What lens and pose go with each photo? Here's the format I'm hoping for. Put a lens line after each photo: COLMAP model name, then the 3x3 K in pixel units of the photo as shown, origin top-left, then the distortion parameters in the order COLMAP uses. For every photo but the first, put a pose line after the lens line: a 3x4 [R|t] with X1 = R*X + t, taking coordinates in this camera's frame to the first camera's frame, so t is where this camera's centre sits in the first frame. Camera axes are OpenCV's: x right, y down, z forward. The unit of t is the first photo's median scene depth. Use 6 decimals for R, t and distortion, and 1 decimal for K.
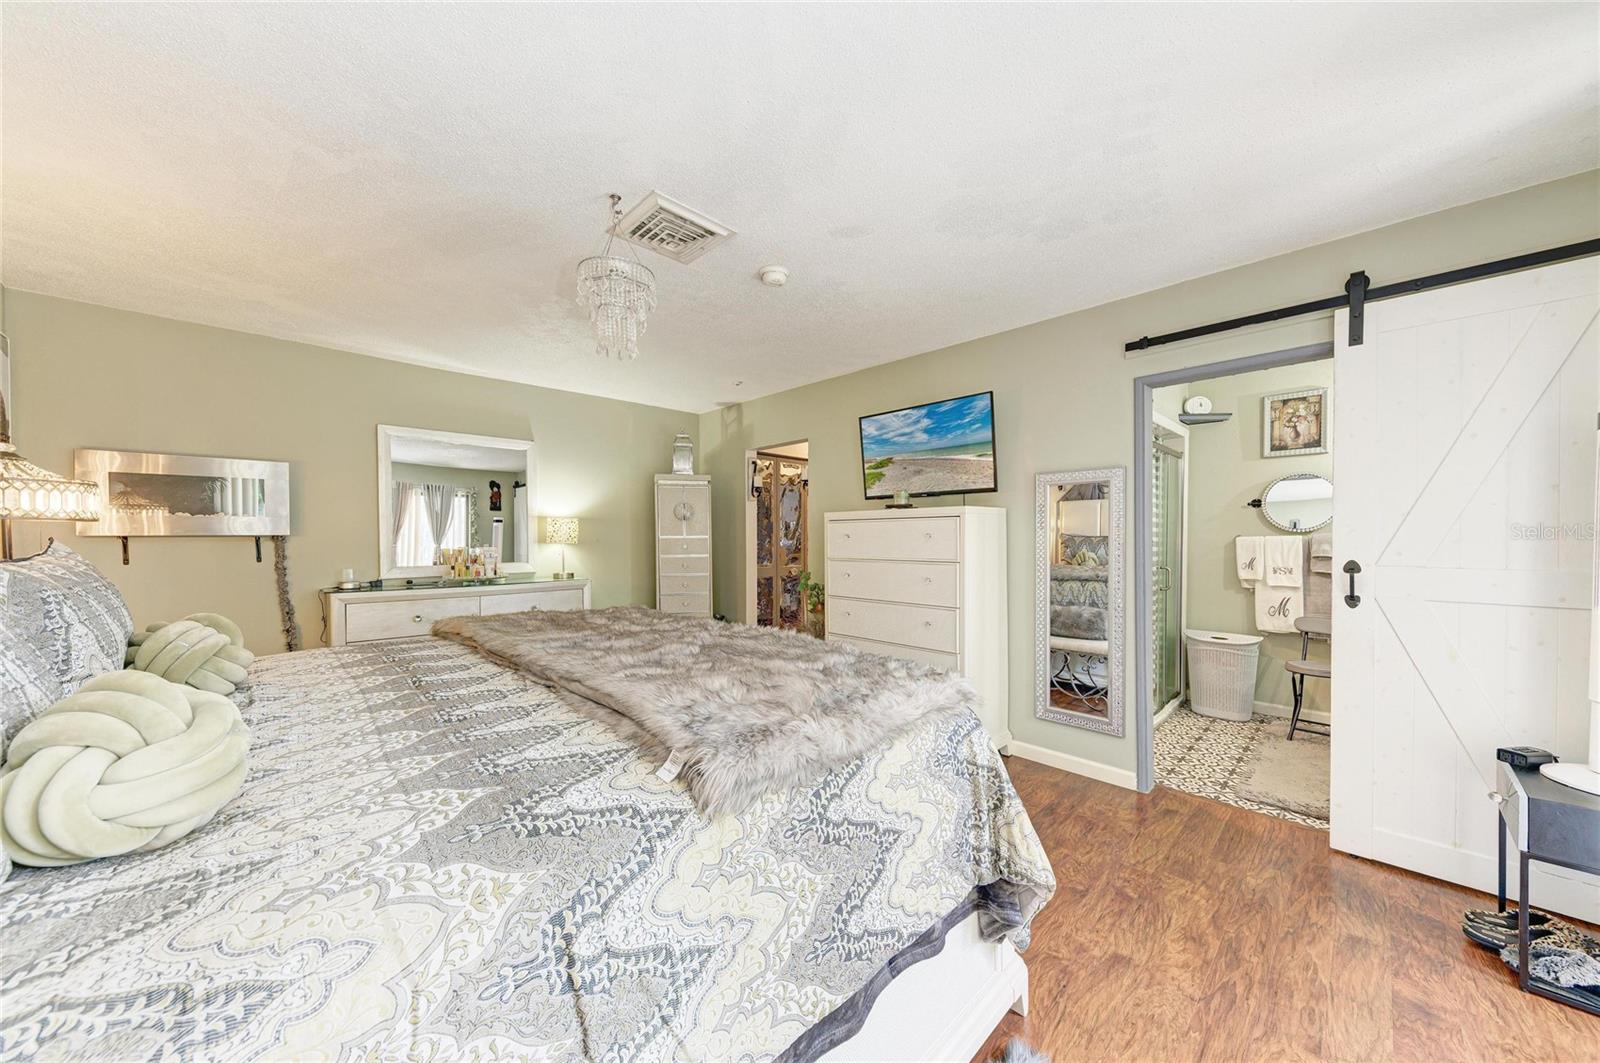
lens RADIAL K [[558.8, 0, 789.9], [0, 558.8, 534.6], [0, 0, 1]] dist [0.007958, -0.003616]
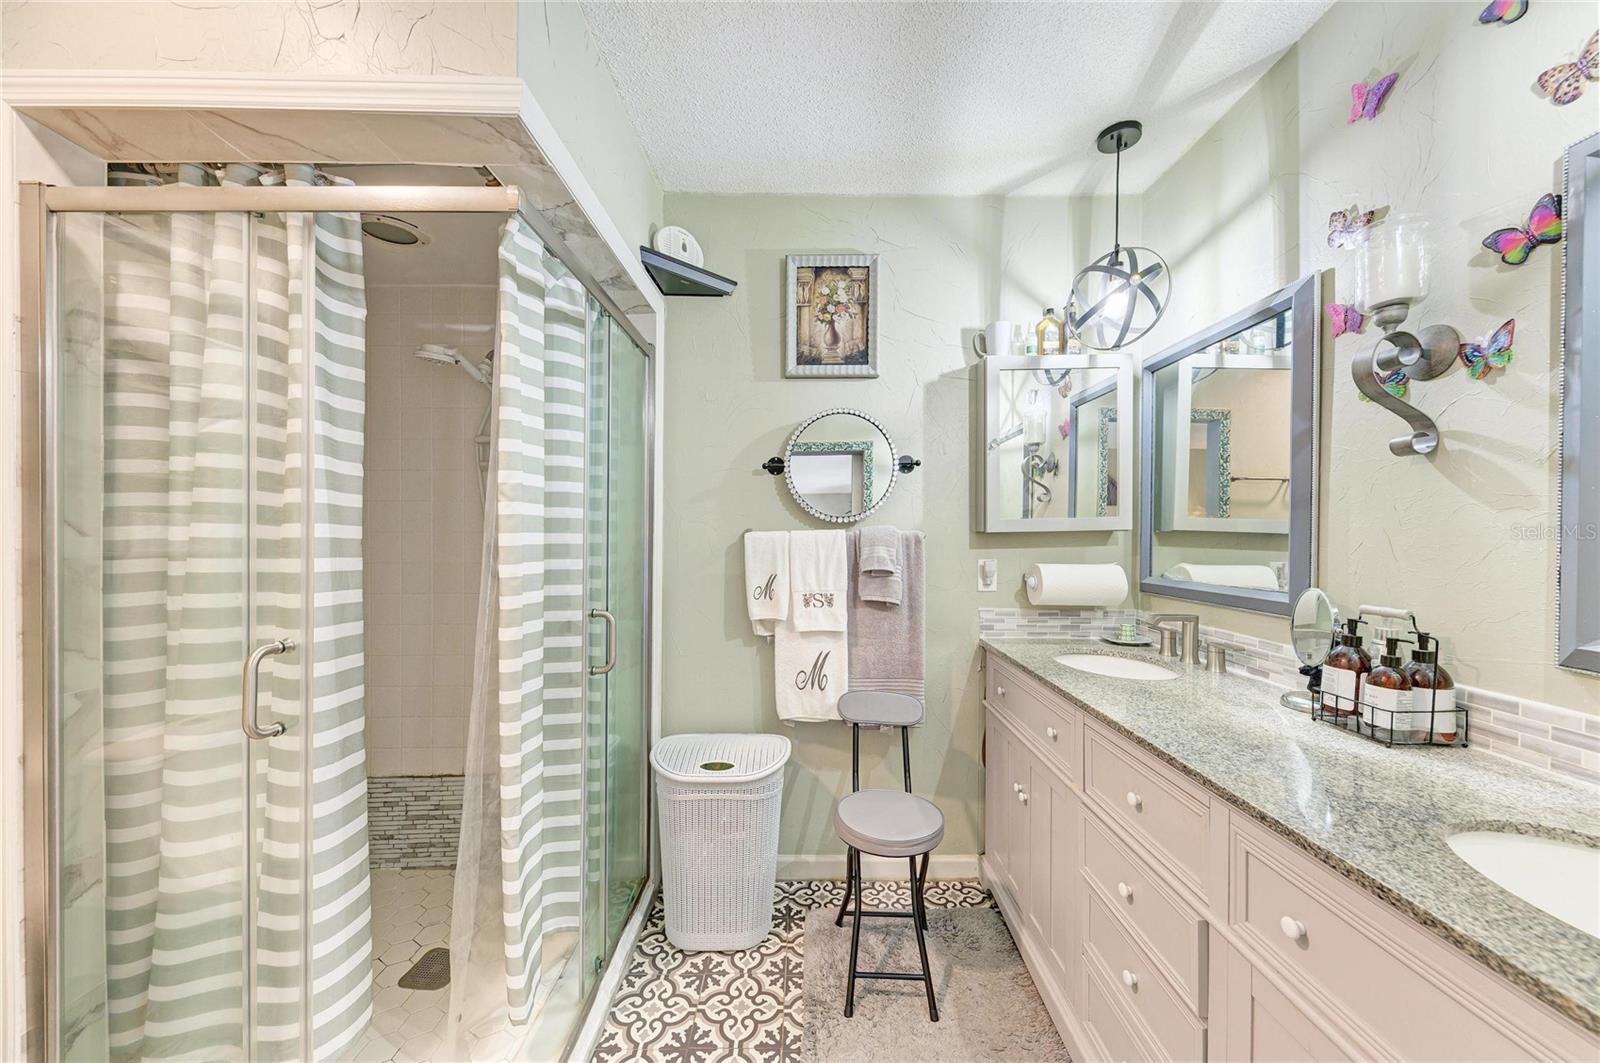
lens RADIAL K [[558.8, 0, 798.3], [0, 558.8, 542.9], [0, 0, 1]] dist [0.007958, -0.003616]
pose [[0.702315, -0.011110, 0.711780, 0.501861], [0.000171, 0.999881, 0.015439, 0.005782], [-0.711866, -0.010722, 0.702233, 0.650561]]
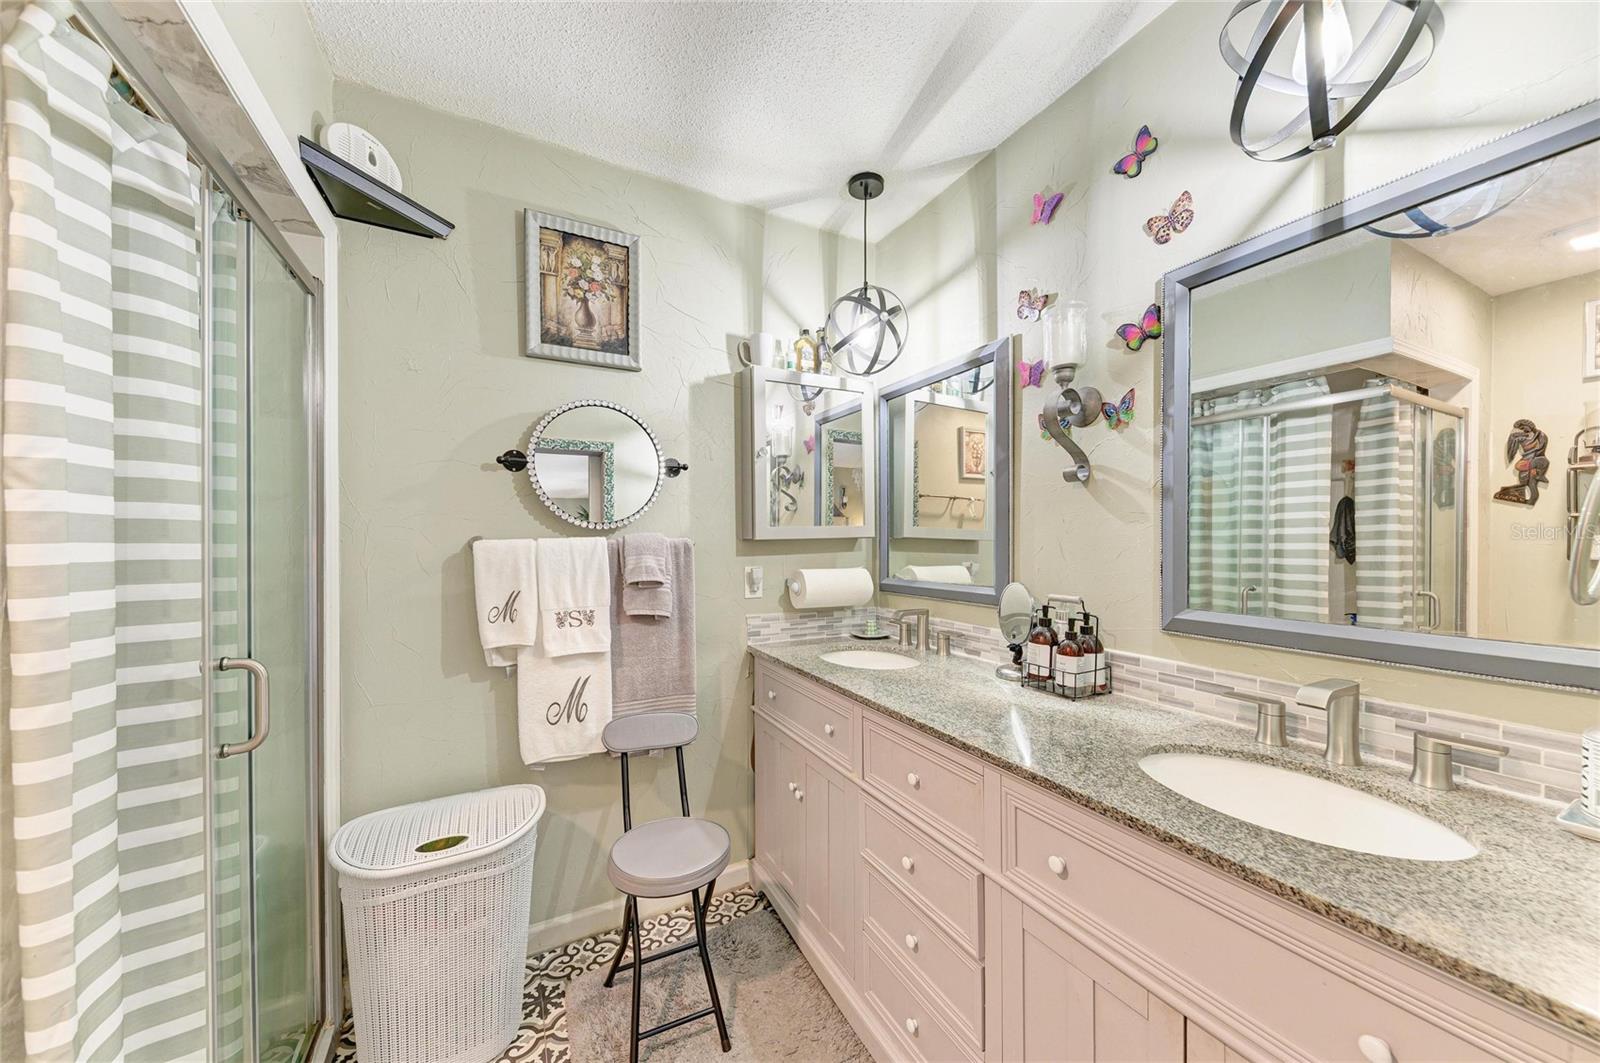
lens RADIAL K [[558.8, 0, 818.9], [0, 558.8, 550.4], [0, 0, 1]] dist [0.007958, -0.003616]
pose [[0.273889, -0.018005, 0.961593, 0.505878], [0.004963, 0.999838, 0.017308, 0.005433], [-0.961749, 0.000032, 0.273934, 0.687452]]
